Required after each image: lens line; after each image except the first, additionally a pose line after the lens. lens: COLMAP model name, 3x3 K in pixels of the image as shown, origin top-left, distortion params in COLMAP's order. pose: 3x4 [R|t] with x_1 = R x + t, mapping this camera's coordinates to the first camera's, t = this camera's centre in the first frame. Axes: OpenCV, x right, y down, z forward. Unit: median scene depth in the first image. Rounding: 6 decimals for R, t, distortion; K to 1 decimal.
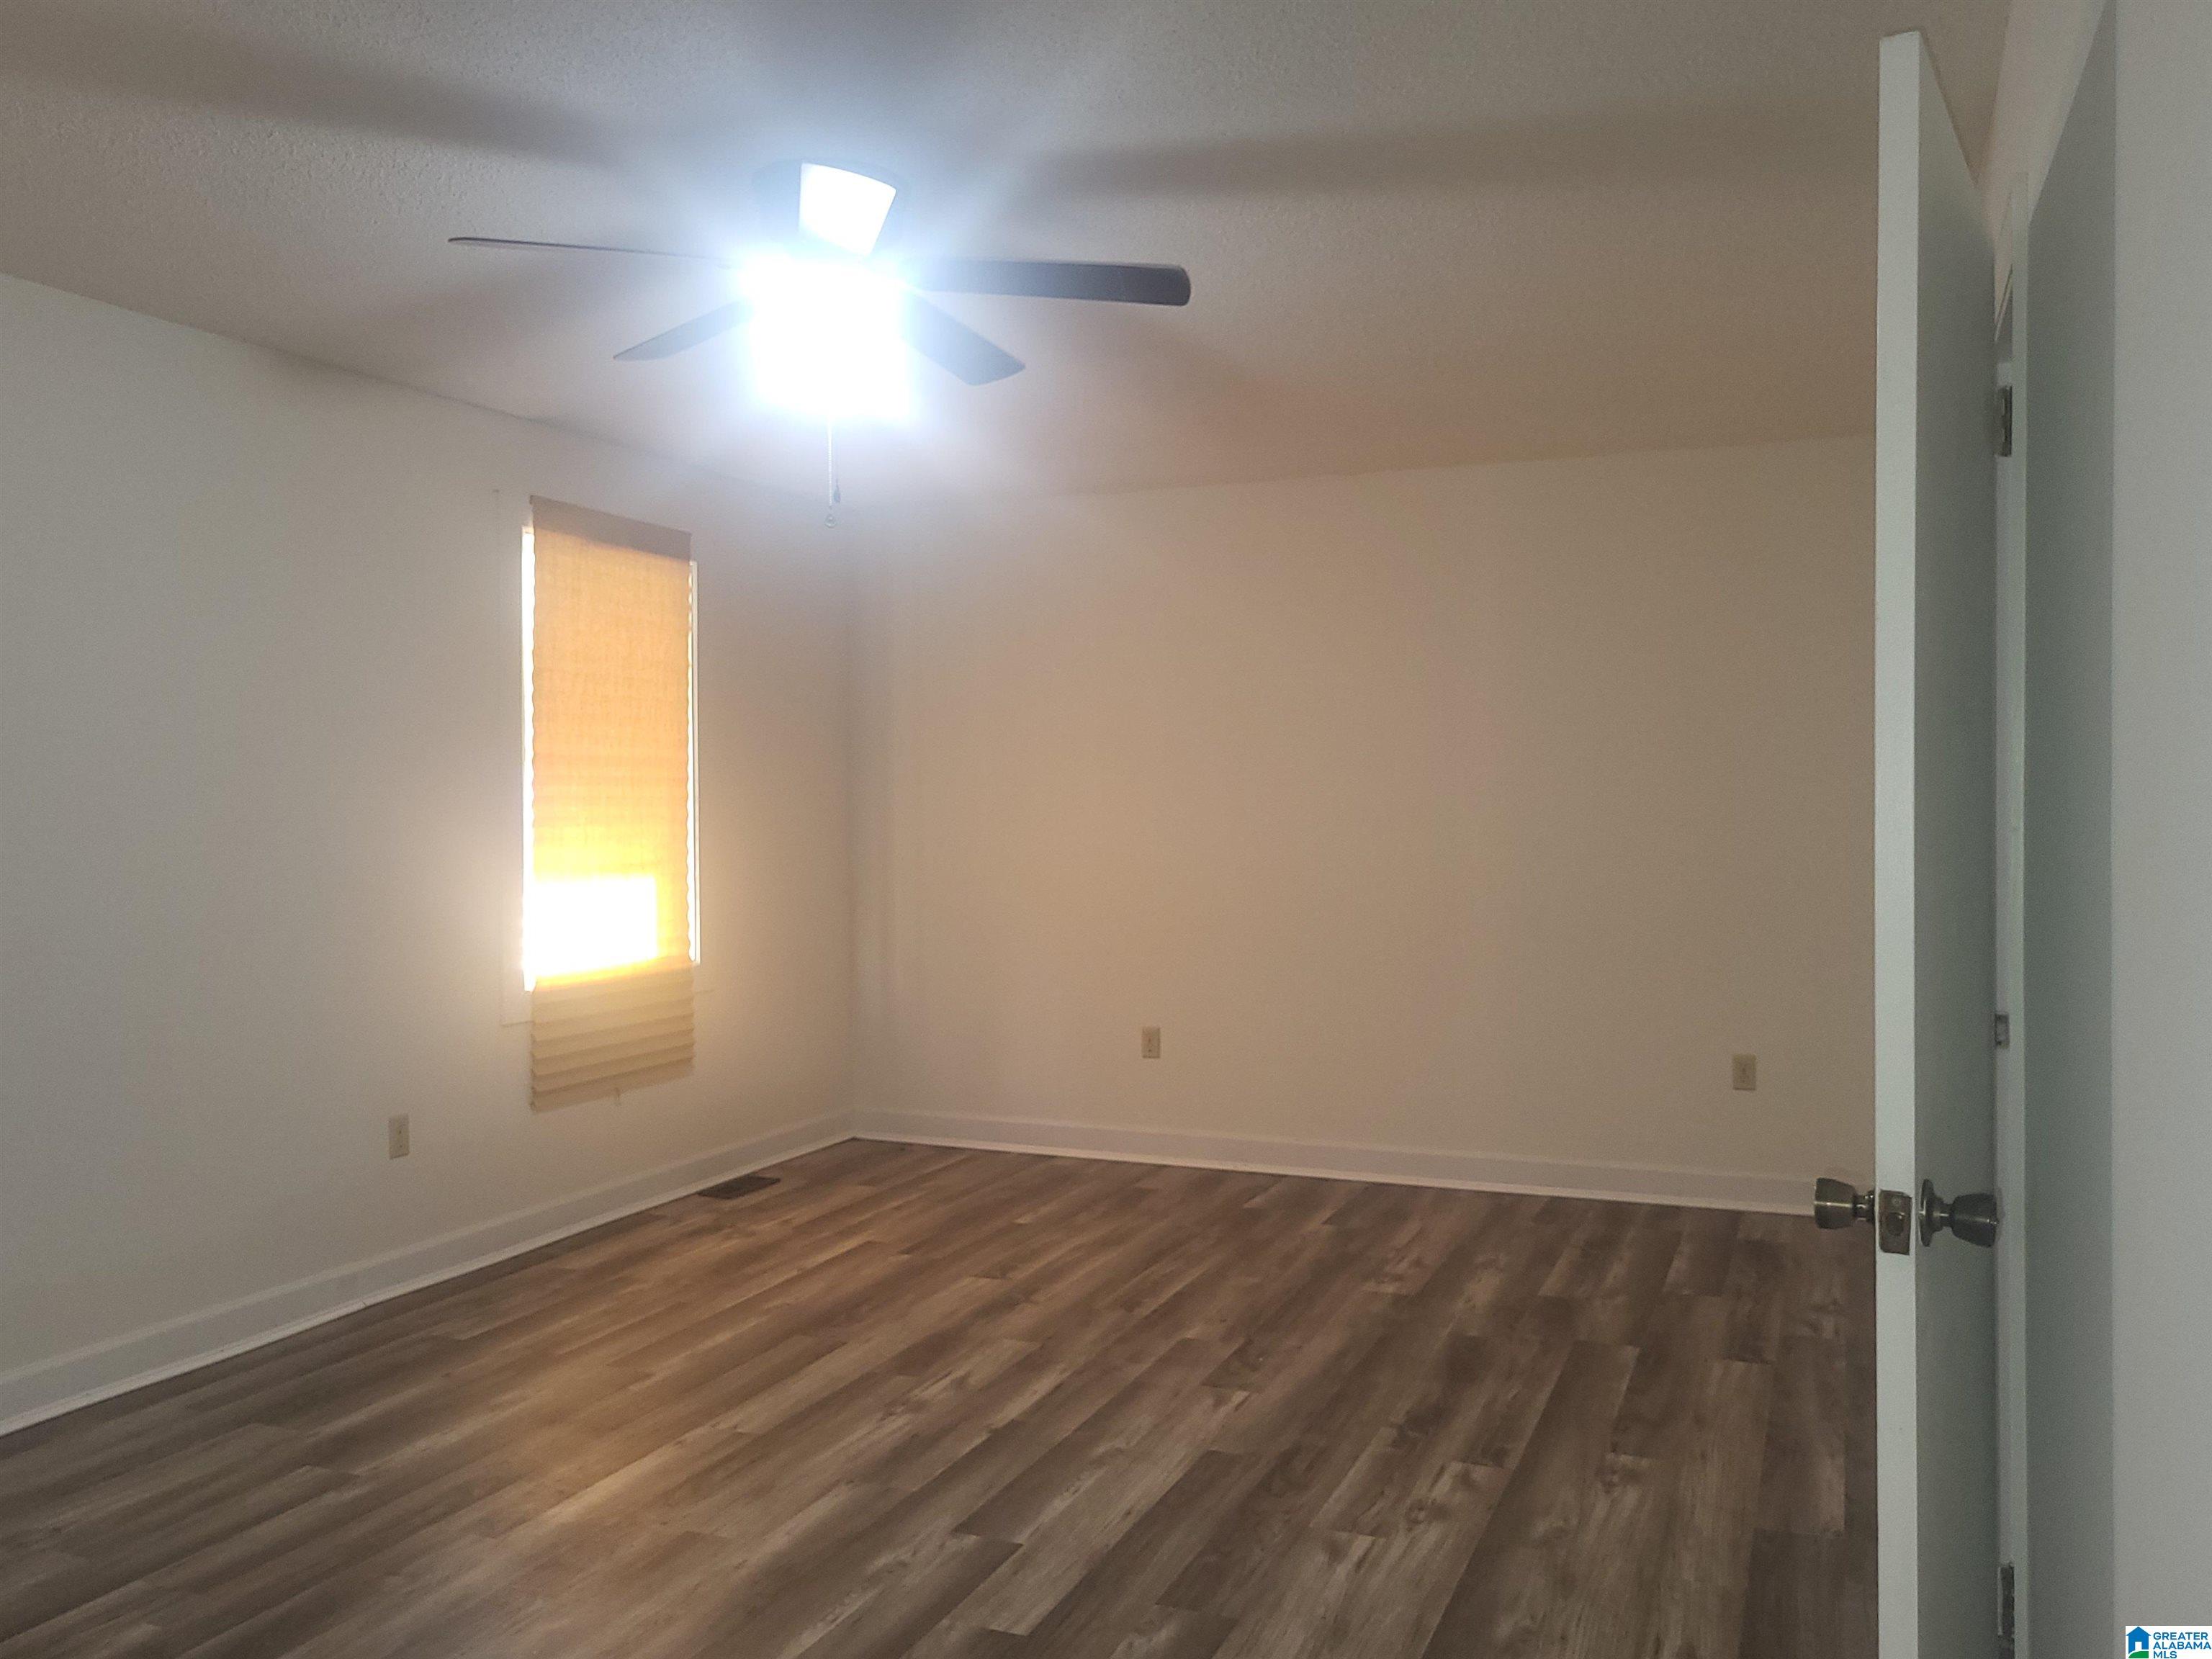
lens RADIAL K [[1750.9, 0, 1106.0], [0, 1750.9, 829.5], [0, 0, 1]] dist [0.044020, -0.018261]
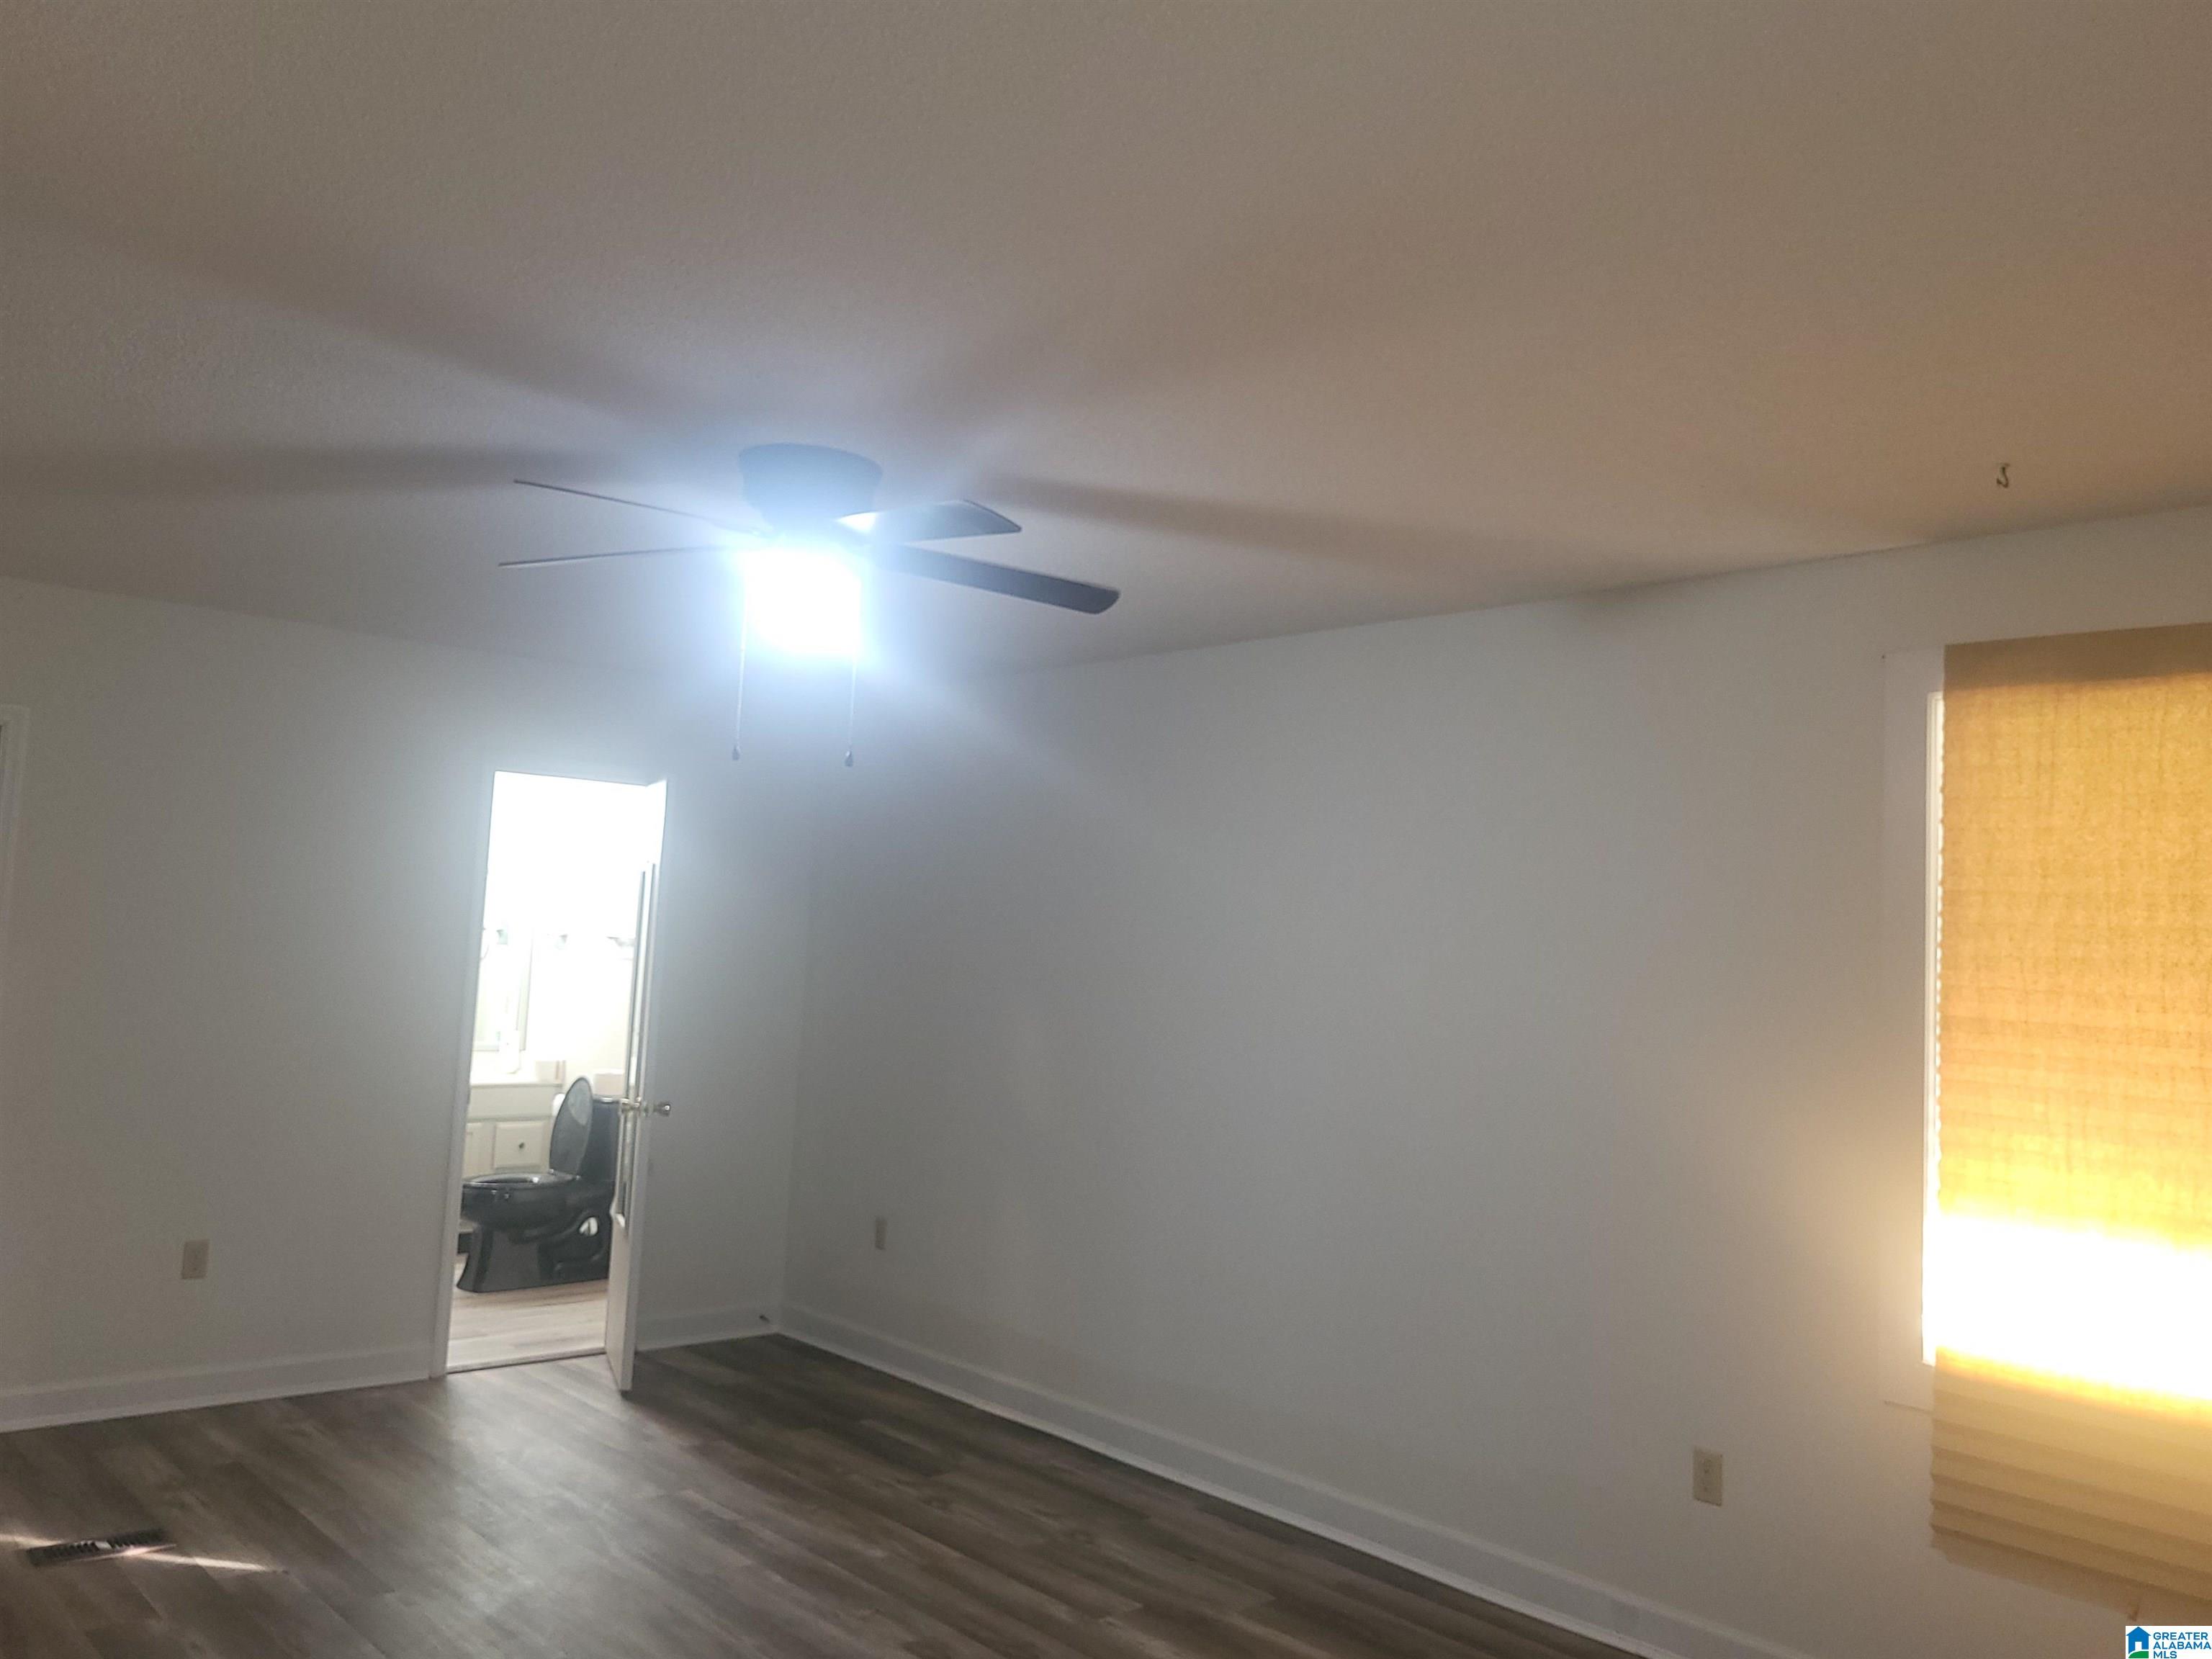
lens RADIAL K [[1750.9, 0, 1106.0], [0, 1750.9, 829.5], [0, 0, 1]] dist [0.044020, -0.018261]
pose [[-0.432785, -0.078128, -0.898105, 0.530344], [-0.058963, 0.996558, -0.058279, -0.067862], [0.899567, 0.027733, -0.435902, 1.205835]]
